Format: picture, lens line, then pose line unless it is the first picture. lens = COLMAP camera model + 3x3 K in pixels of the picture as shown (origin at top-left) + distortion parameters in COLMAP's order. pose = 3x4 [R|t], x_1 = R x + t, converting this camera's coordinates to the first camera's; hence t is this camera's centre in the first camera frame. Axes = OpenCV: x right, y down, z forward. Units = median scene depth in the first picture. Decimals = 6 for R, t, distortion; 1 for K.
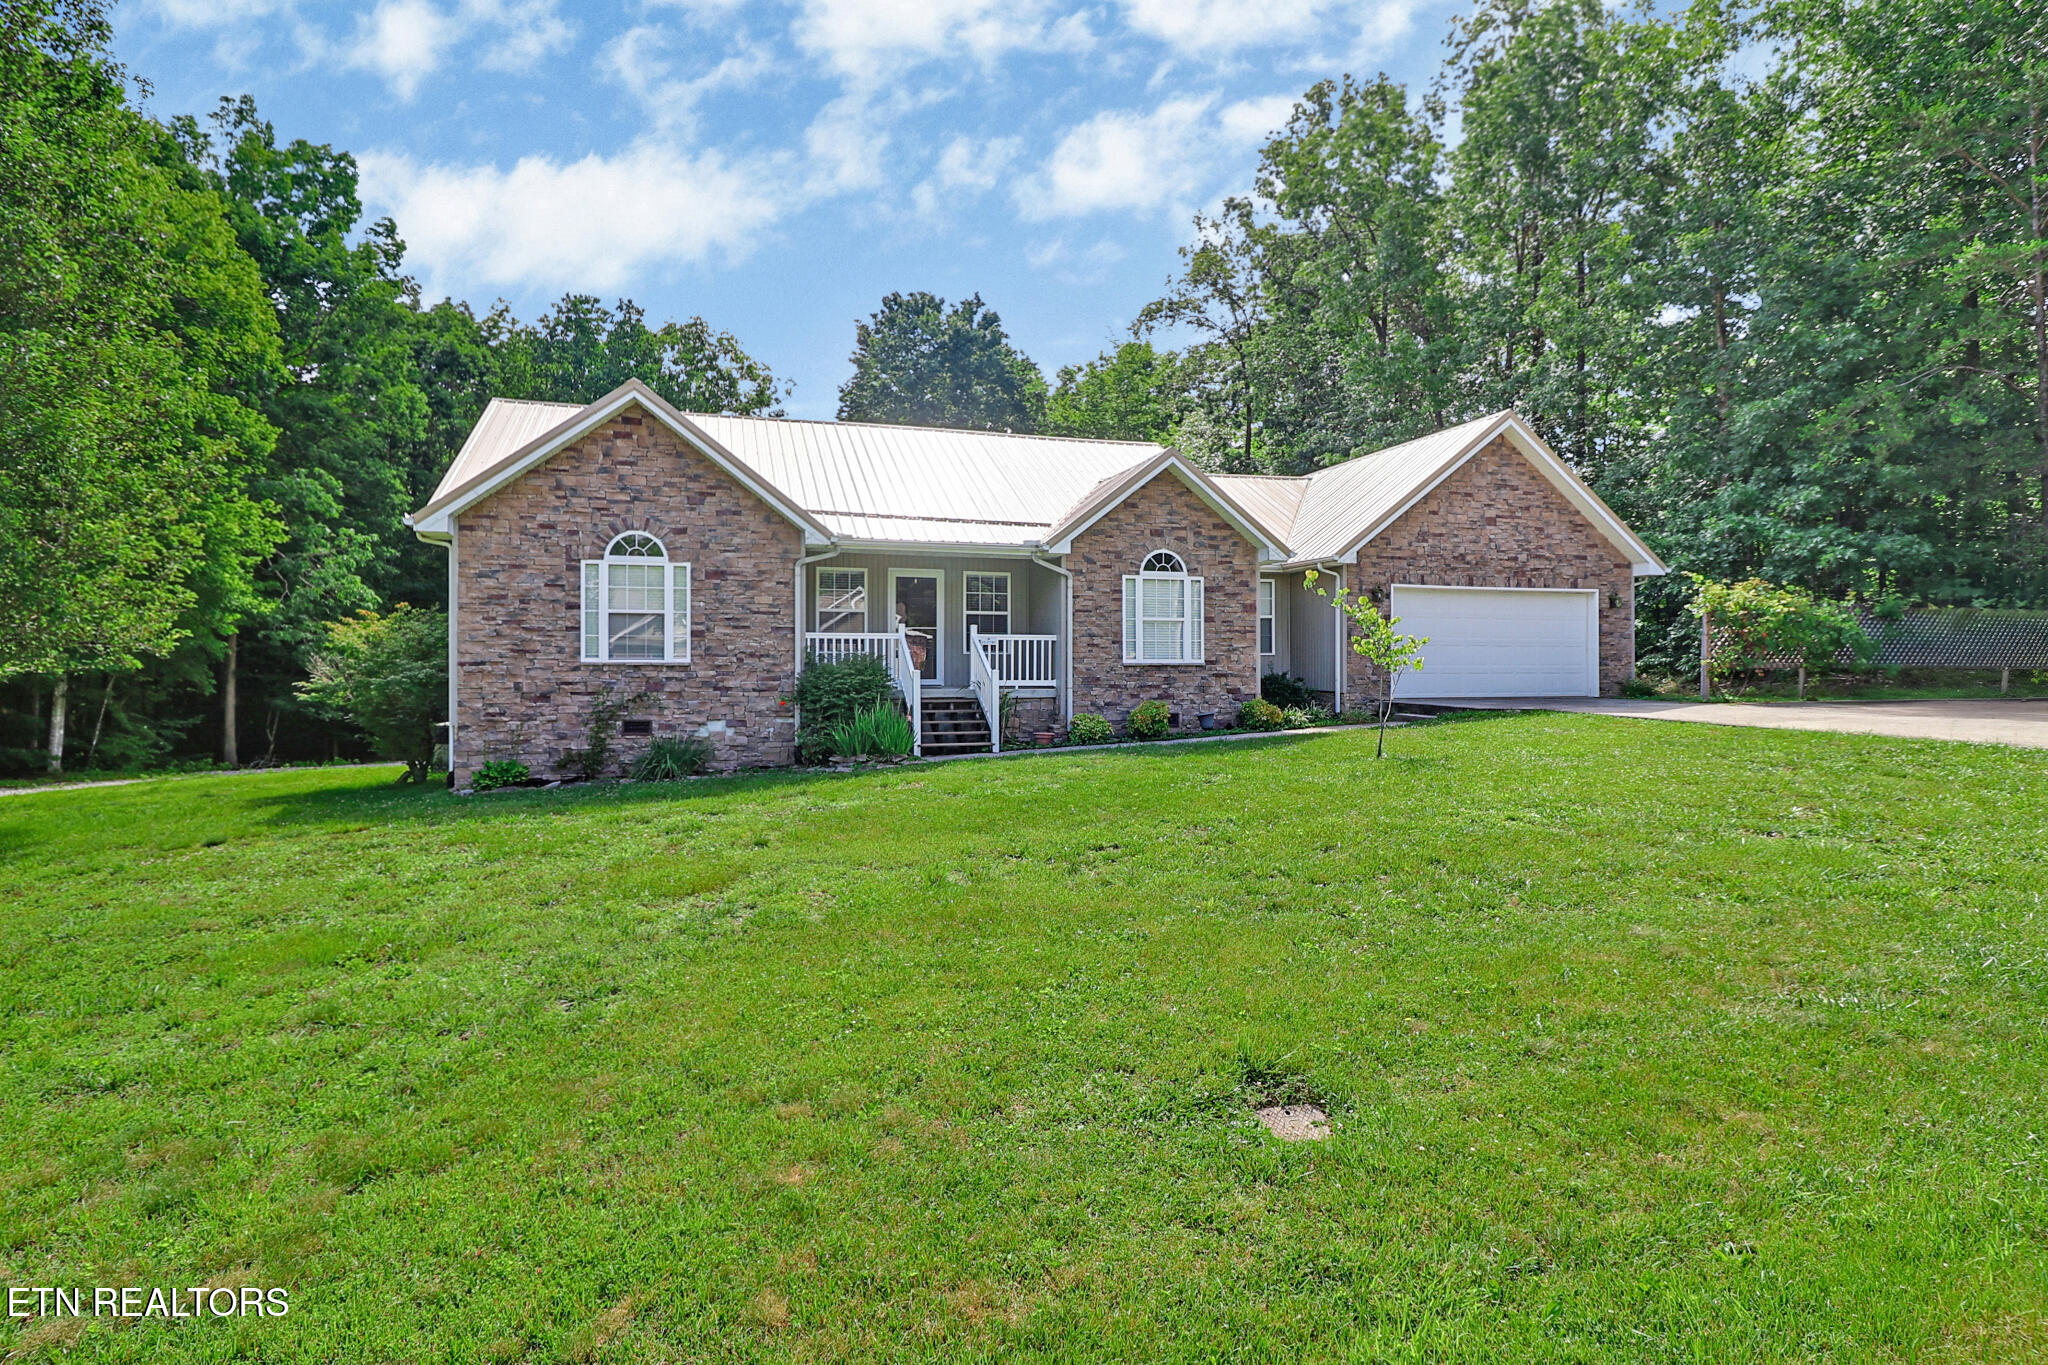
lens RADIAL K [[1020.9, 0, 1102.3], [0, 1020.9, 660.0], [0, 0, 1]] dist [-0.005194, -0.005395]
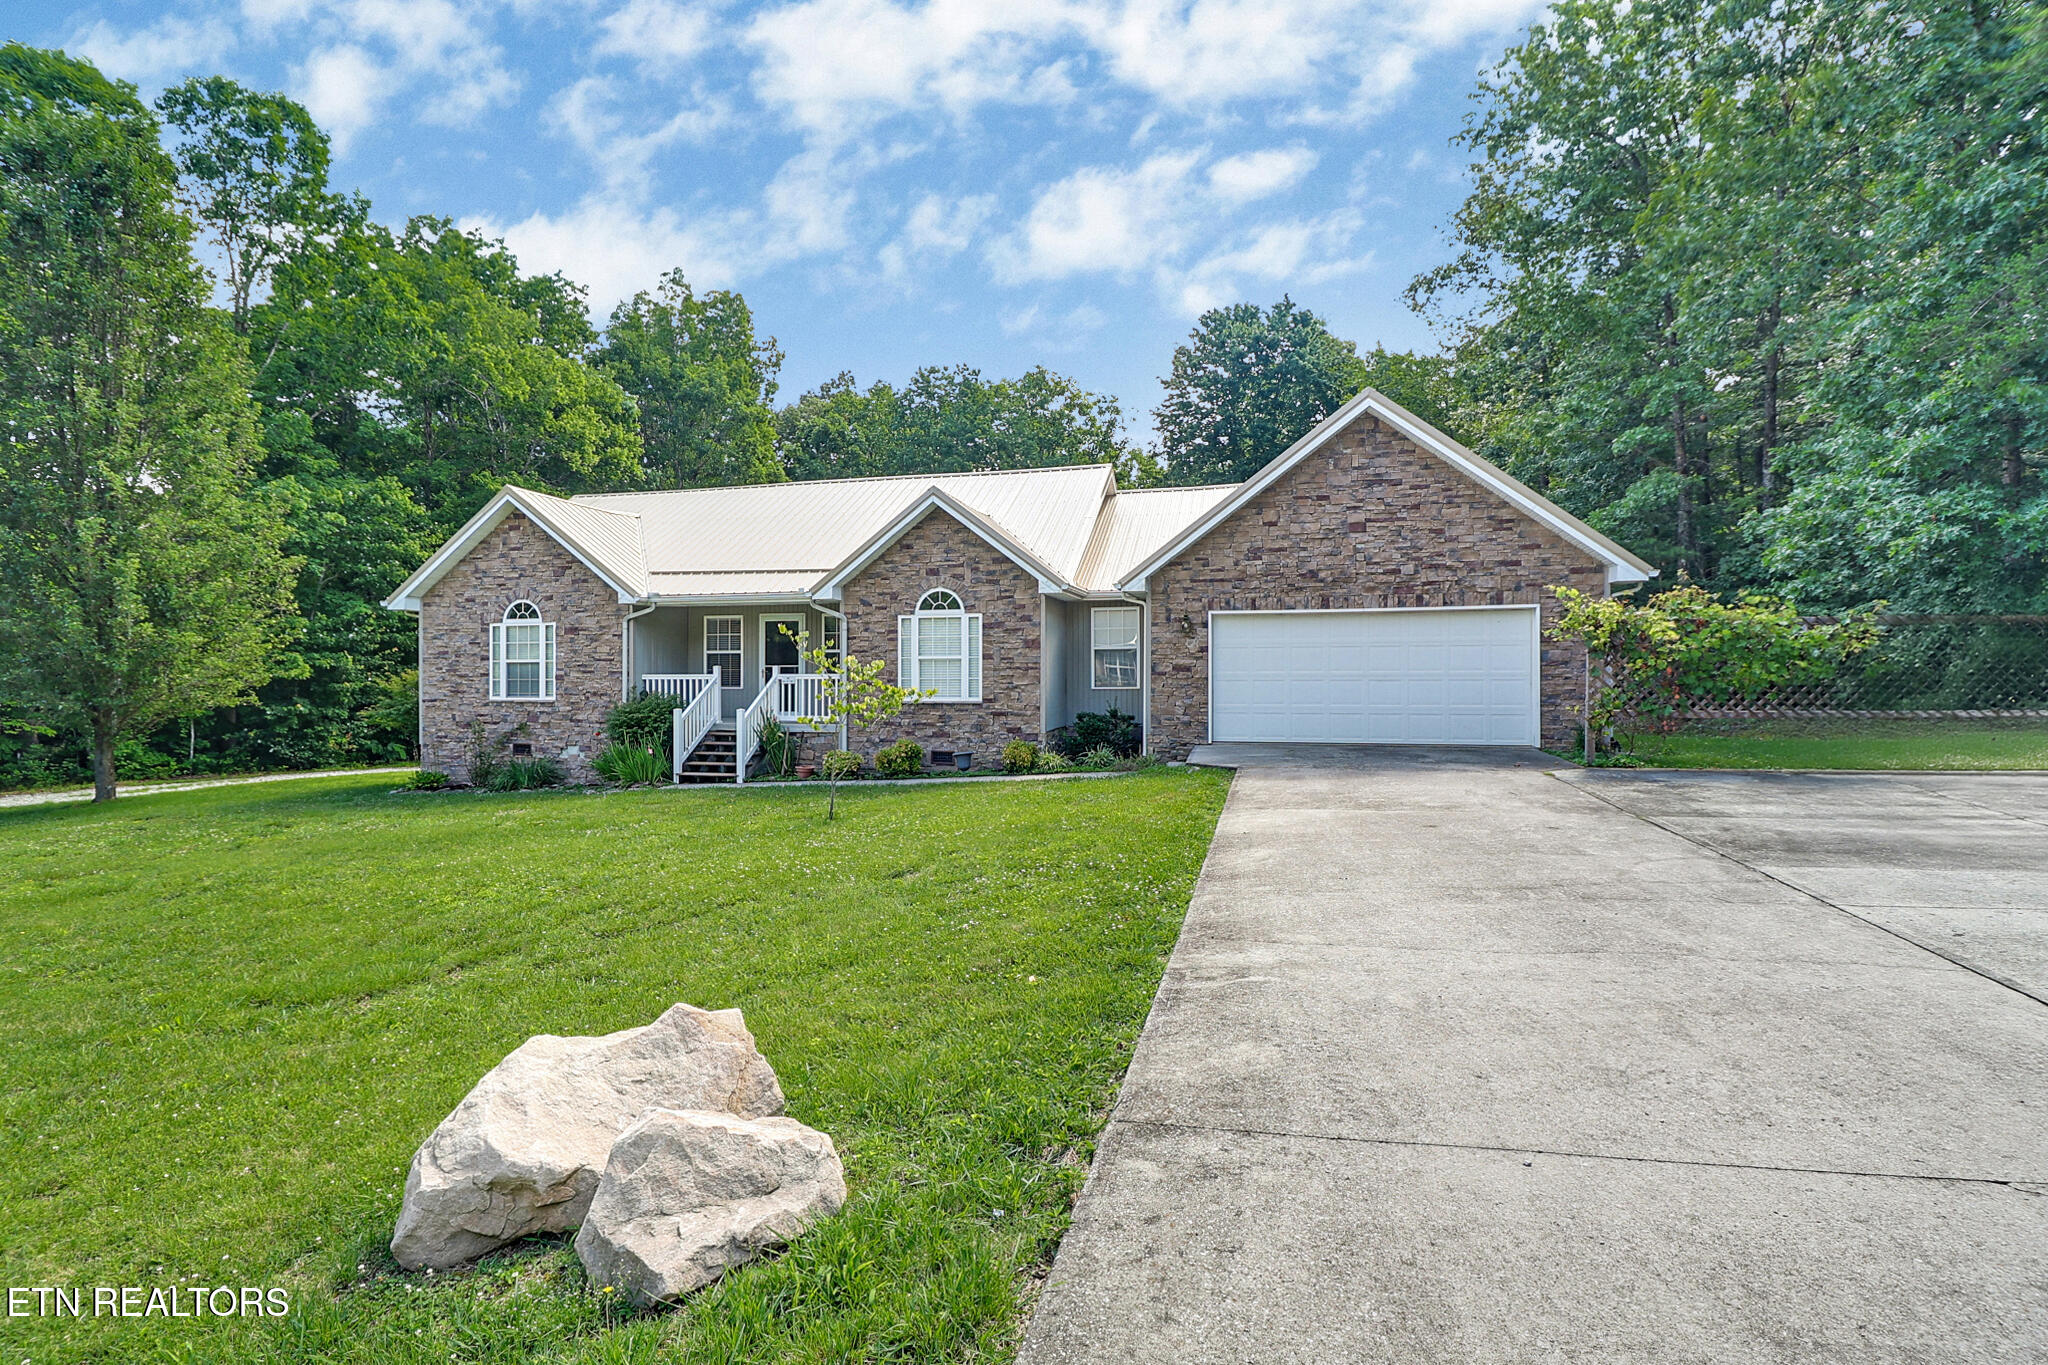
lens RADIAL K [[1020.9, 0, 1085.6], [0, 1020.9, 661.7], [0, 0, 1]] dist [-0.005194, -0.005395]
pose [[0.849704, -0.005813, -0.527227, 0.718791], [0.007083, 0.999975, 0.000389, -0.035484], [0.527212, -0.004065, 0.849724, 0.224604]]
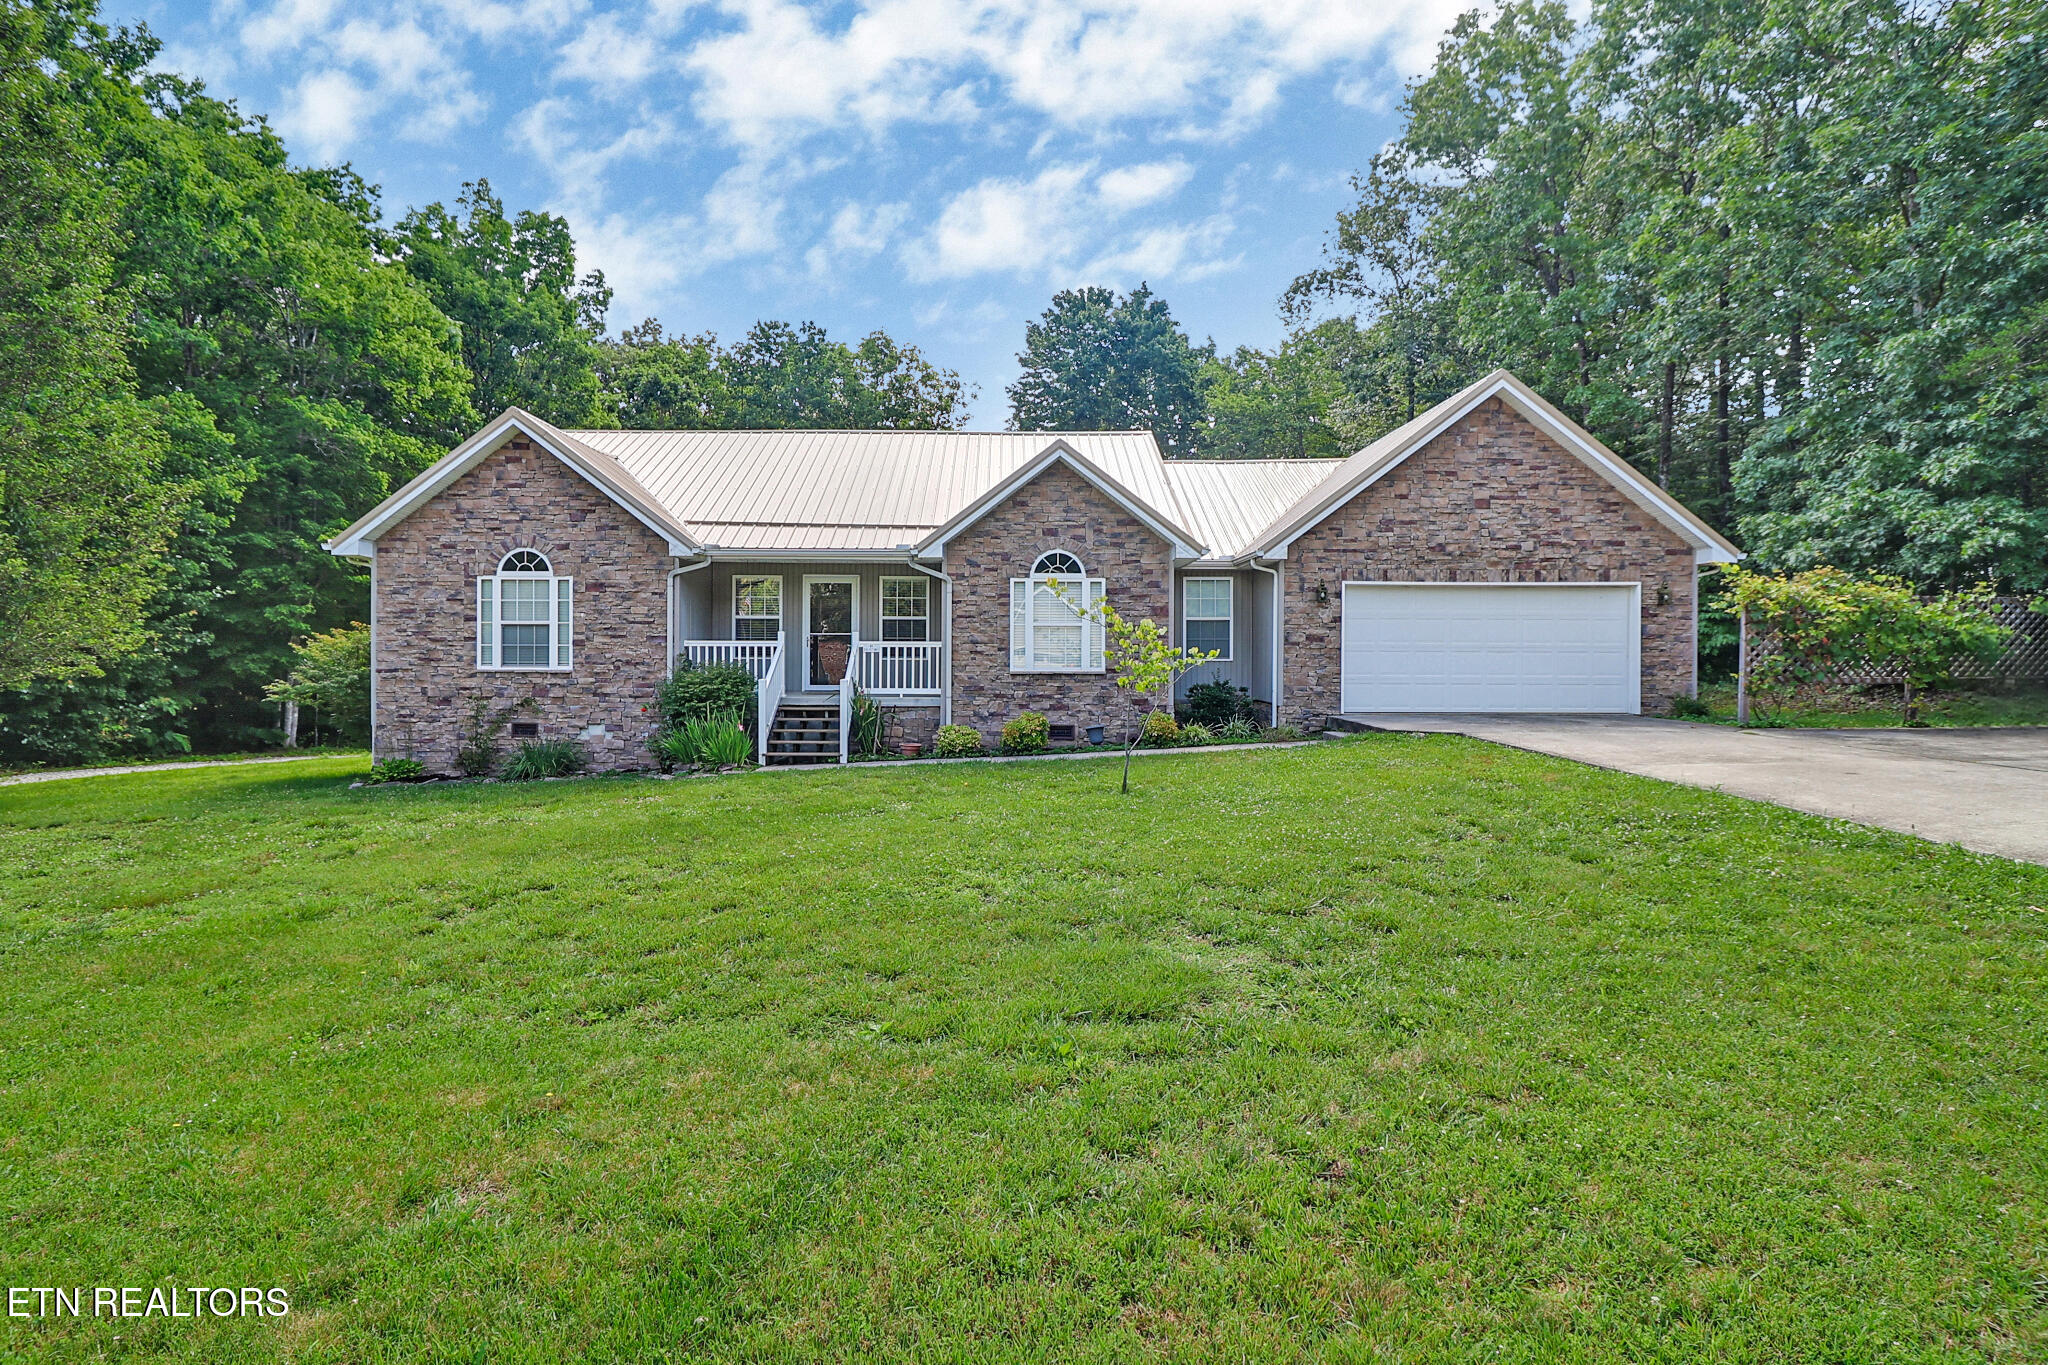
lens RADIAL K [[1020.9, 0, 1085.7], [0, 1020.9, 658.4], [0, 0, 1]] dist [-0.005194, -0.005395]
pose [[0.957948, 0.005118, -0.286896, 0.356082], [-0.002417, 0.999949, 0.009770, -0.018224], [0.286932, -0.008665, 0.957912, 0.114404]]
